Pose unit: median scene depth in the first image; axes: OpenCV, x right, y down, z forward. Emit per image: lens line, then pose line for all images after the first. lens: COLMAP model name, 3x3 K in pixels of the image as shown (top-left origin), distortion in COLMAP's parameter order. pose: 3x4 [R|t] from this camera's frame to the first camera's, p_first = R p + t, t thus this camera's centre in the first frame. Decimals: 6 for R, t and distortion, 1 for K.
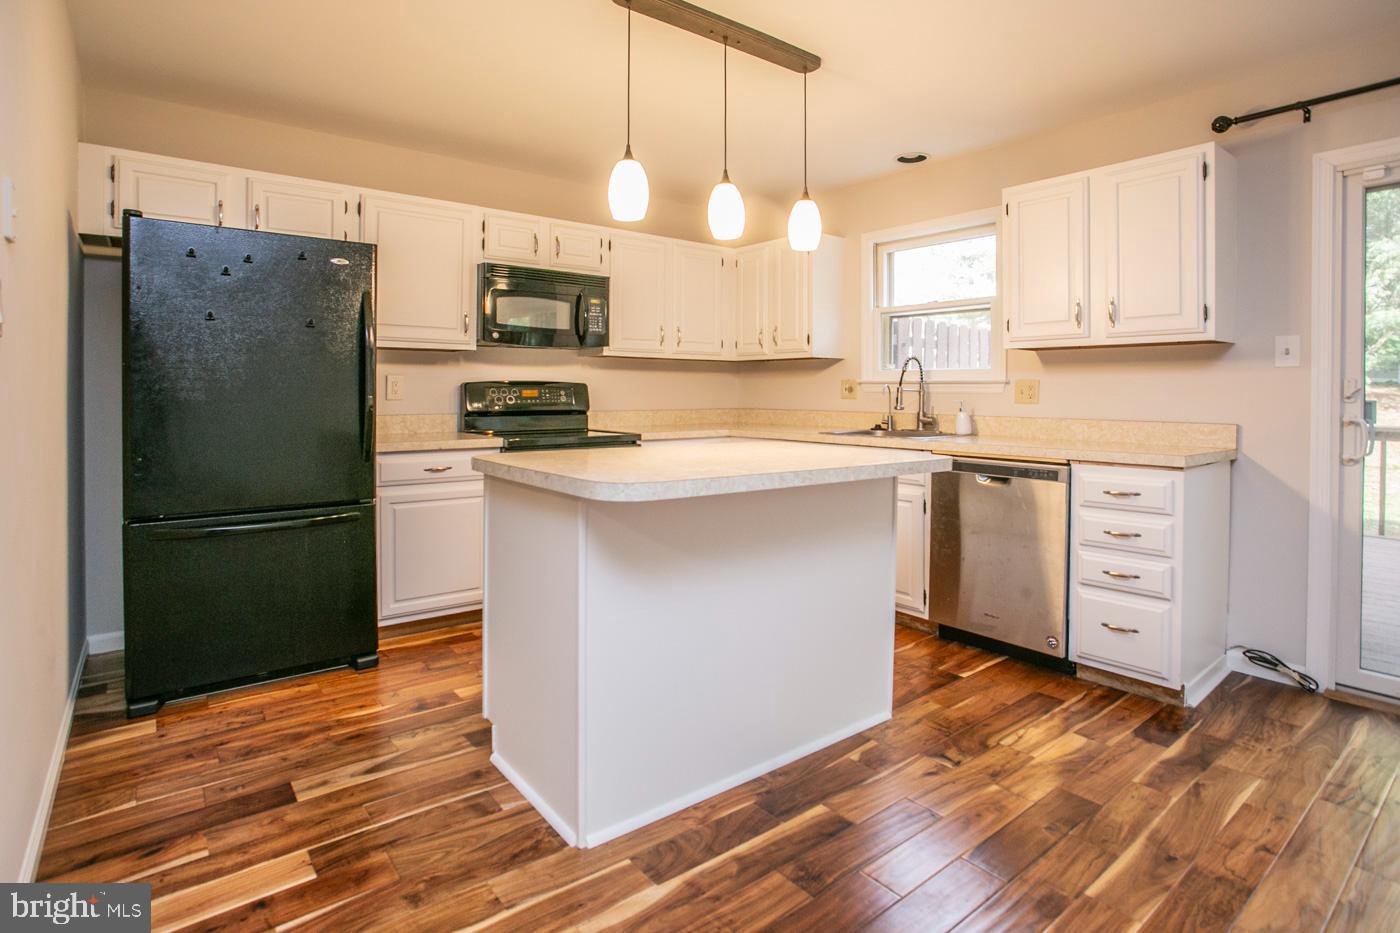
lens RADIAL K [[703.2, 0, 634.7], [0, 703.2, 392.4], [0, 0, 1]] dist [-0.022640, 0.002677]
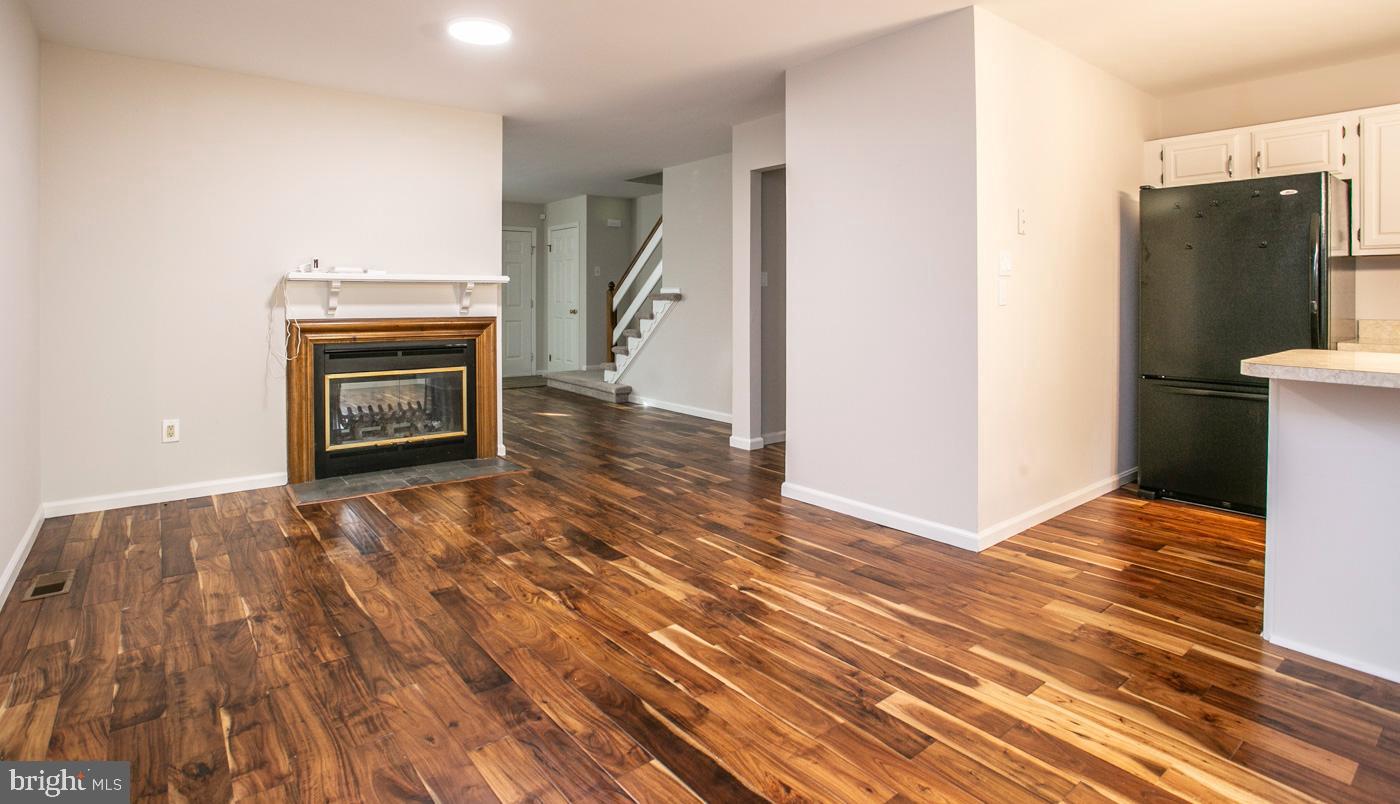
lens RADIAL K [[715.0, 0, 705.3], [0, 715.0, 298.1], [0, 0, 1]] dist [-0.031733, 0.012950]
pose [[0.026683, -0.000932, -0.999643, 0.816911], [-0.000625, 0.999999, -0.000949, 0.001897], [0.999644, 0.000650, 0.026683, -0.069732]]
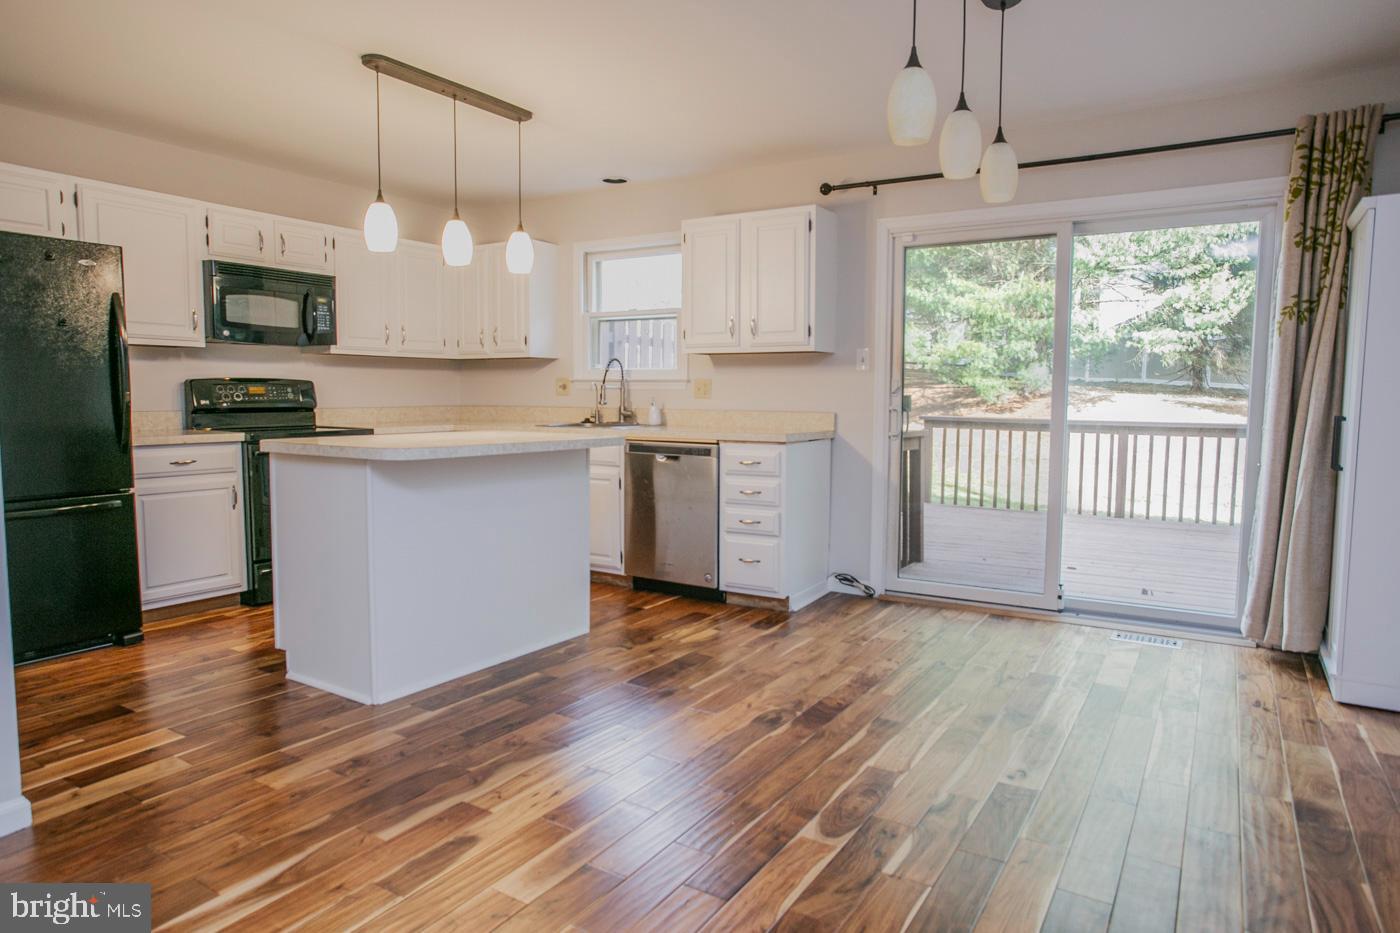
lens RADIAL K [[953.3, 0, 610.1], [0, 953.3, 459.5], [0, 0, 1]] dist [0.032076, 0.014941]
pose [[0.947631, -0.024431, 0.318432, -0.154569], [0.001048, 0.997302, 0.073400, -0.000161], [-0.319366, -0.069222, 0.945100, -0.658628]]
